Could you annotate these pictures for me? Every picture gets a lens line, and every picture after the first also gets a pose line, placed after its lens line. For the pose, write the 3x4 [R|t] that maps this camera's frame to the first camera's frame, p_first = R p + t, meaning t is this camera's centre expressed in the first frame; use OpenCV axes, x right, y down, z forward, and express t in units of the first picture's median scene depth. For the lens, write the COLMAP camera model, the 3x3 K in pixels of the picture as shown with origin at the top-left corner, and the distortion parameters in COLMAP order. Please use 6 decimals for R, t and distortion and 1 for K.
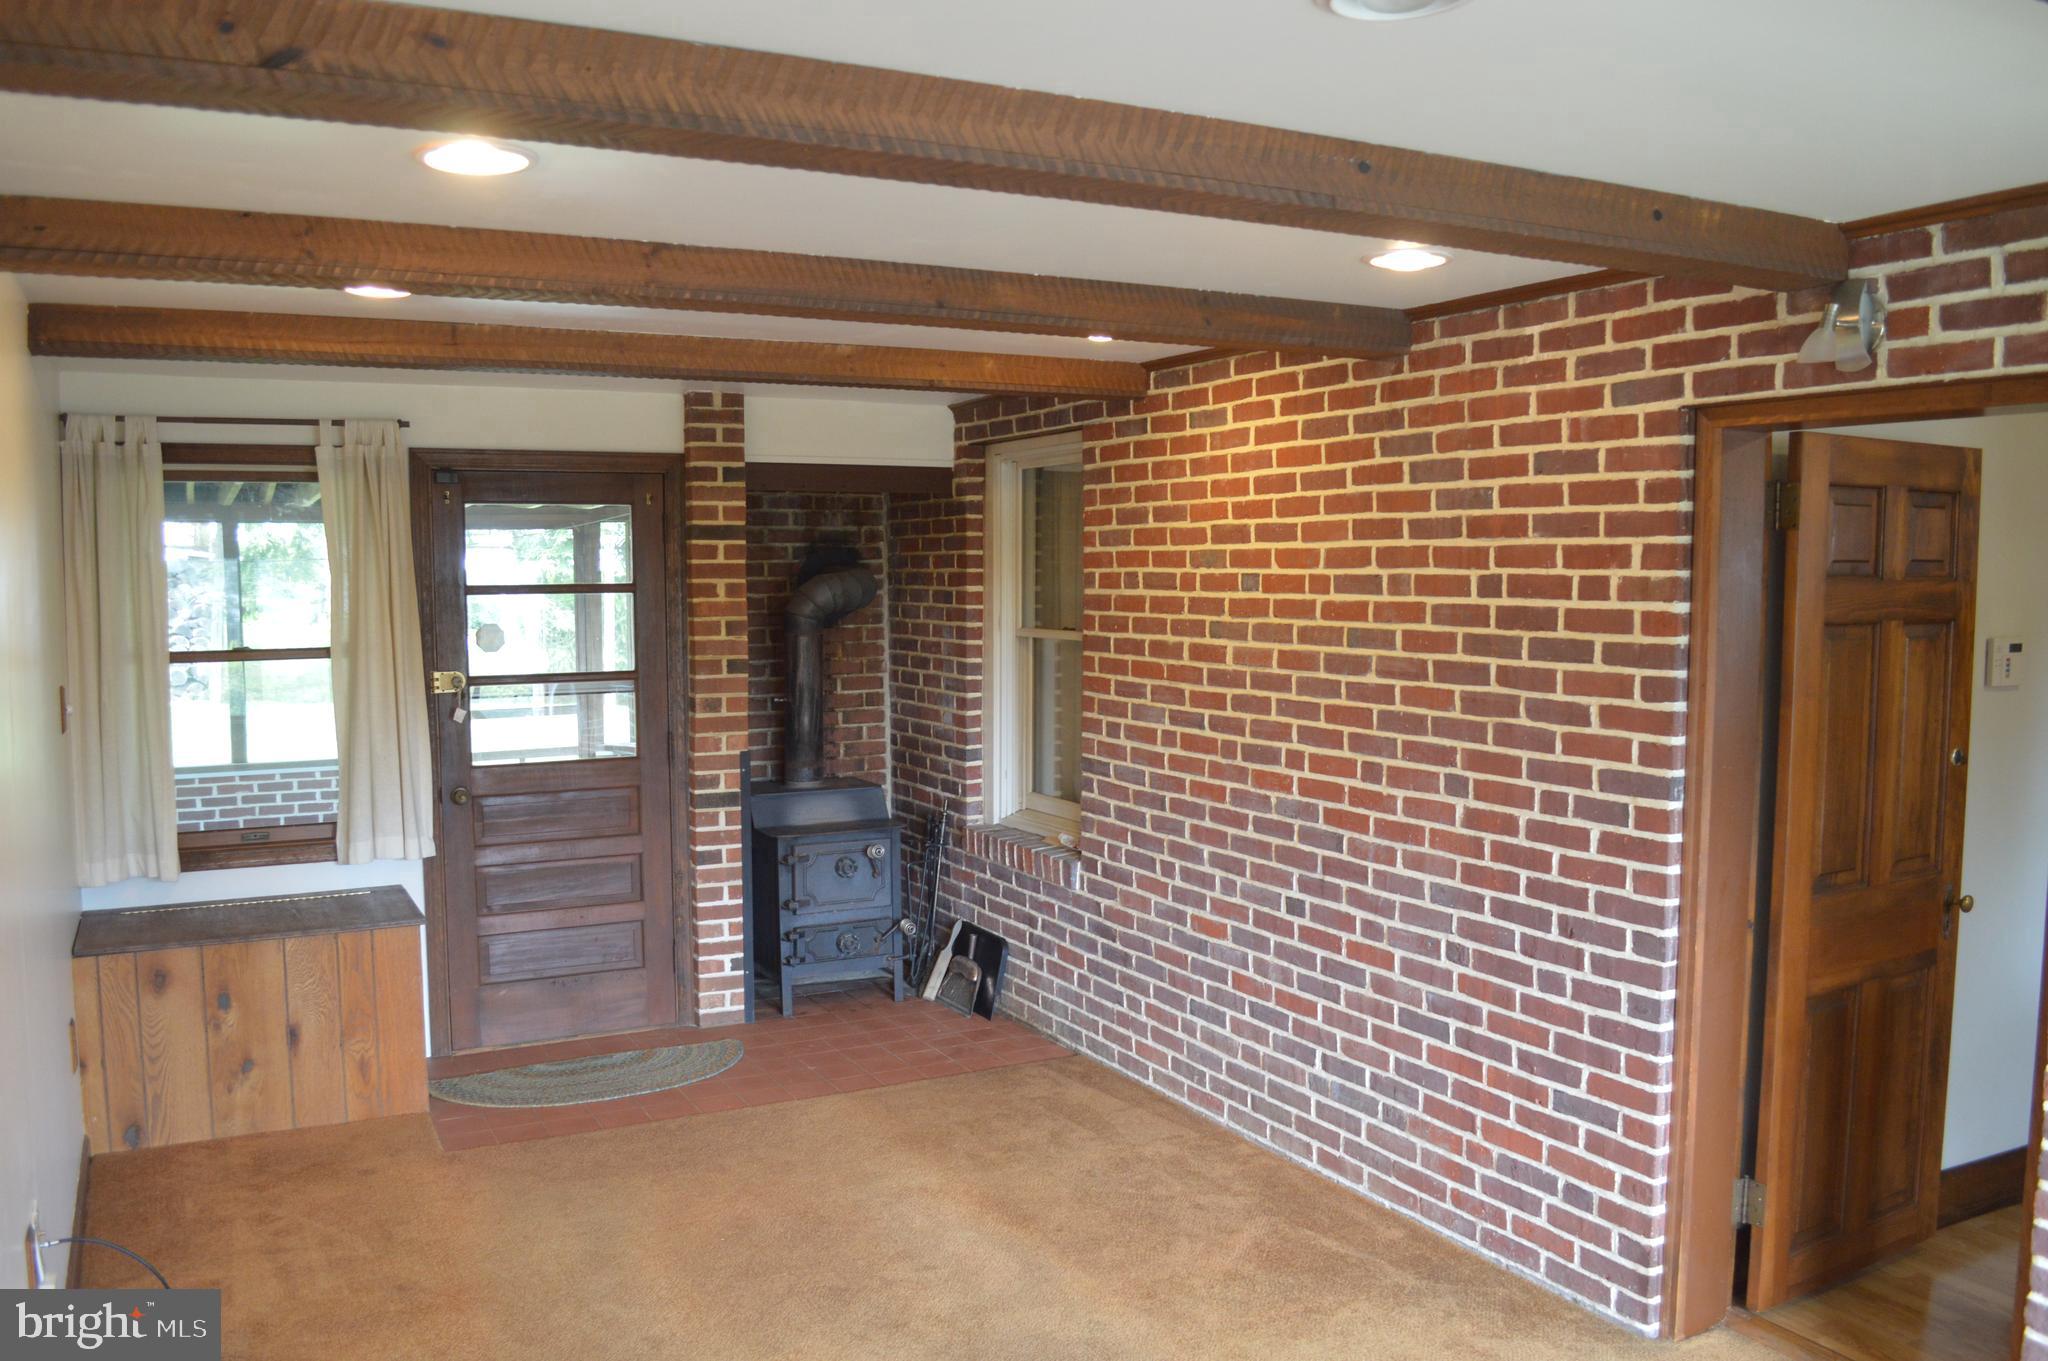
lens RADIAL K [[1642.6, 0, 1022.9], [0, 1642.6, 685.4], [0, 0, 1]] dist [-0.081684, 0.008997]
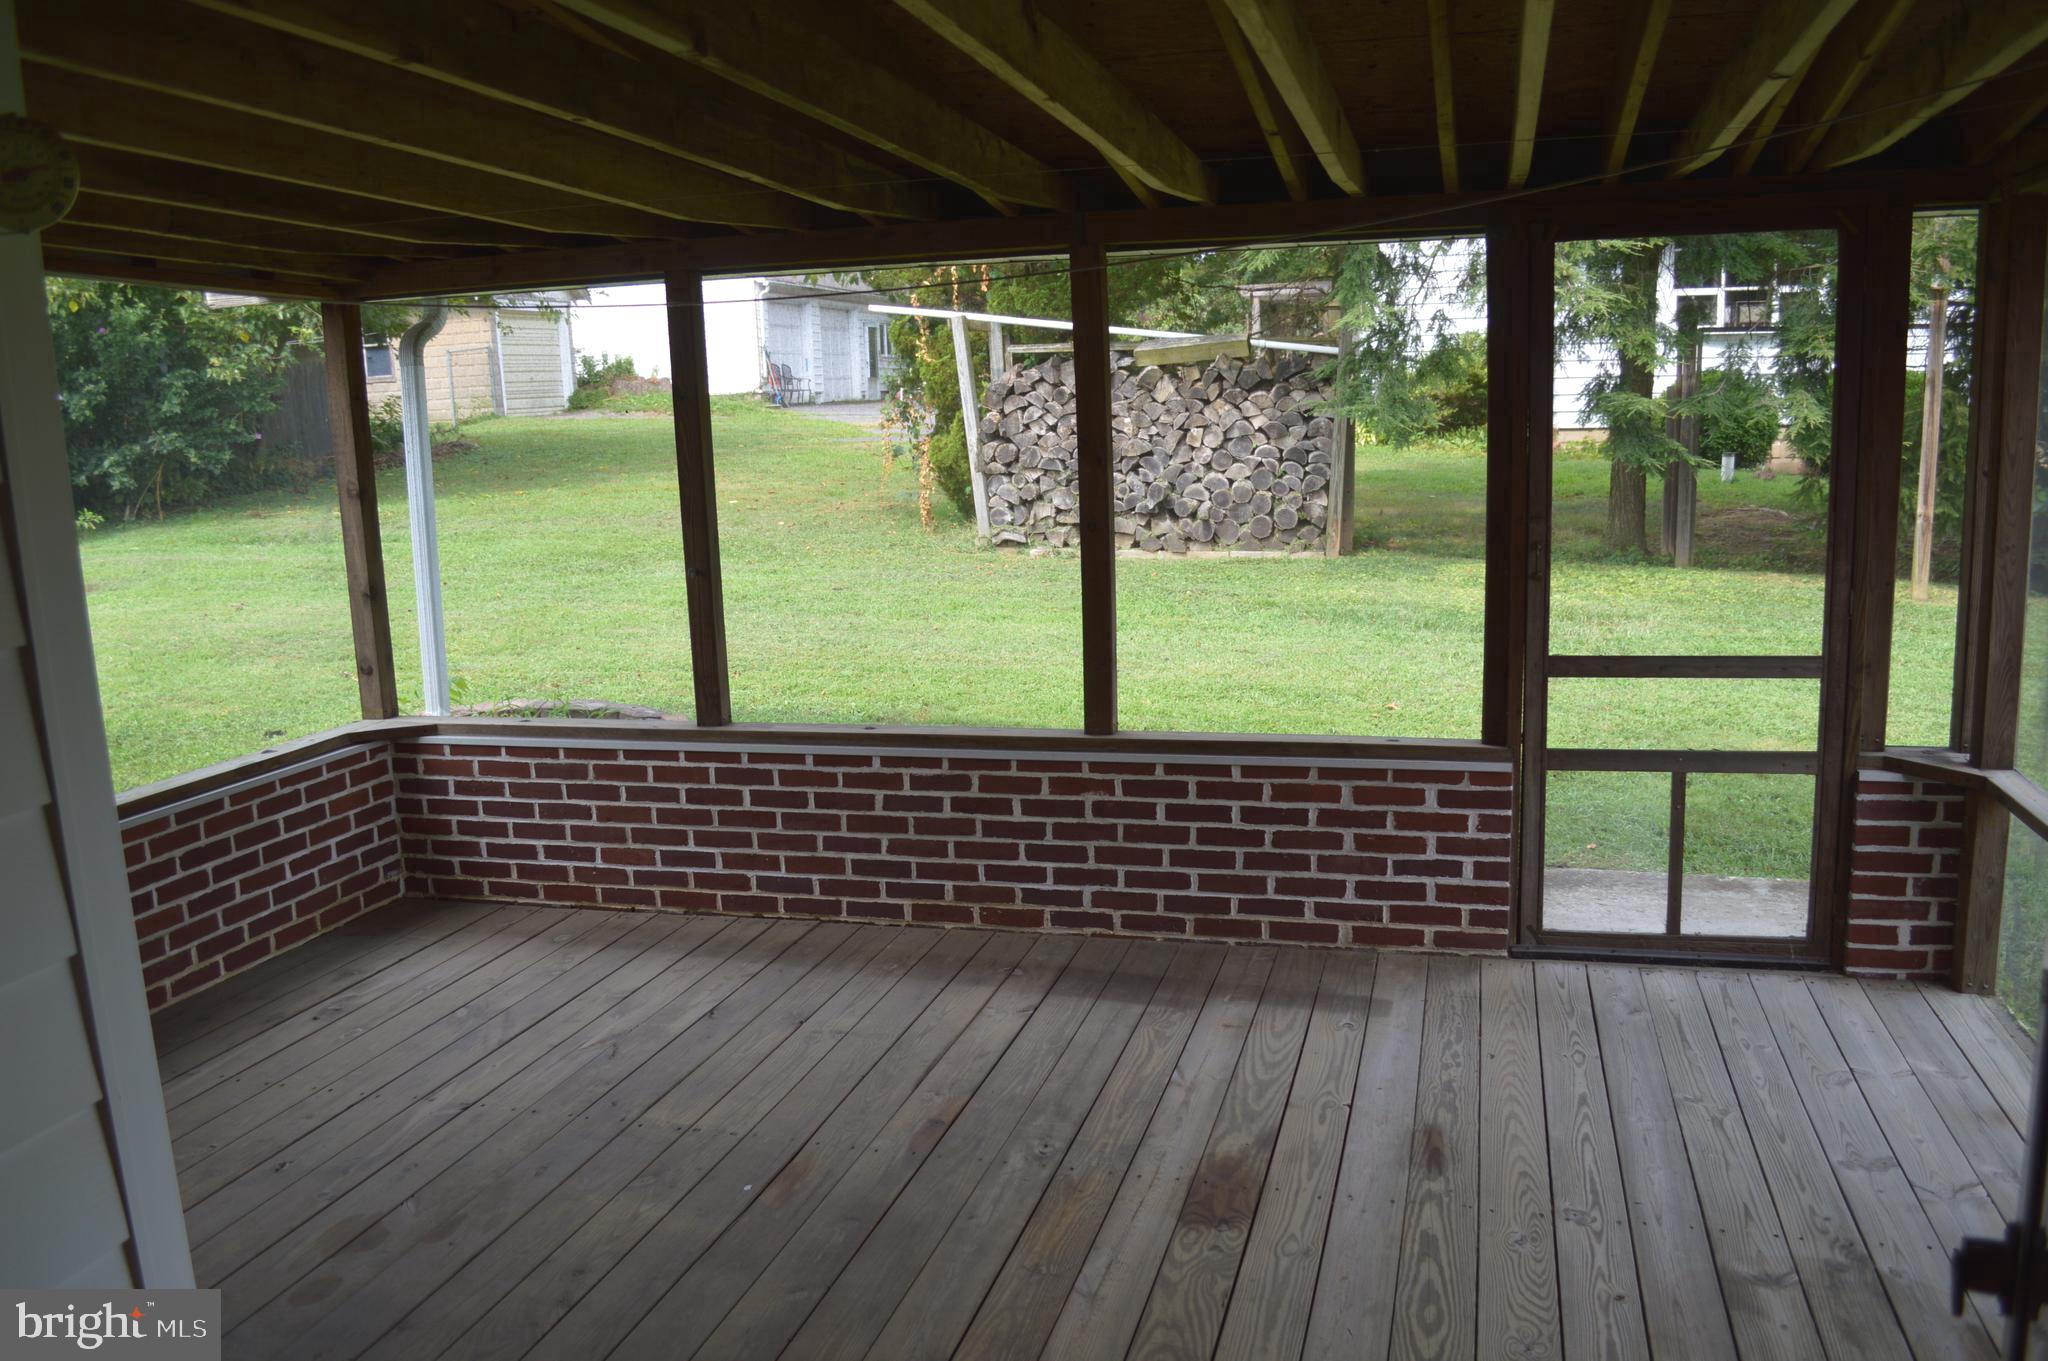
lens RADIAL K [[1642.6, 0, 1023.7], [0, 1642.6, 684.9], [0, 0, 1]] dist [-0.081684, 0.008997]
pose [[0.723961, 0.097204, -0.682958, -0.152368], [-0.019623, 0.992524, 0.120463, -0.028866], [0.689562, -0.073809, 0.720456, 0.614819]]
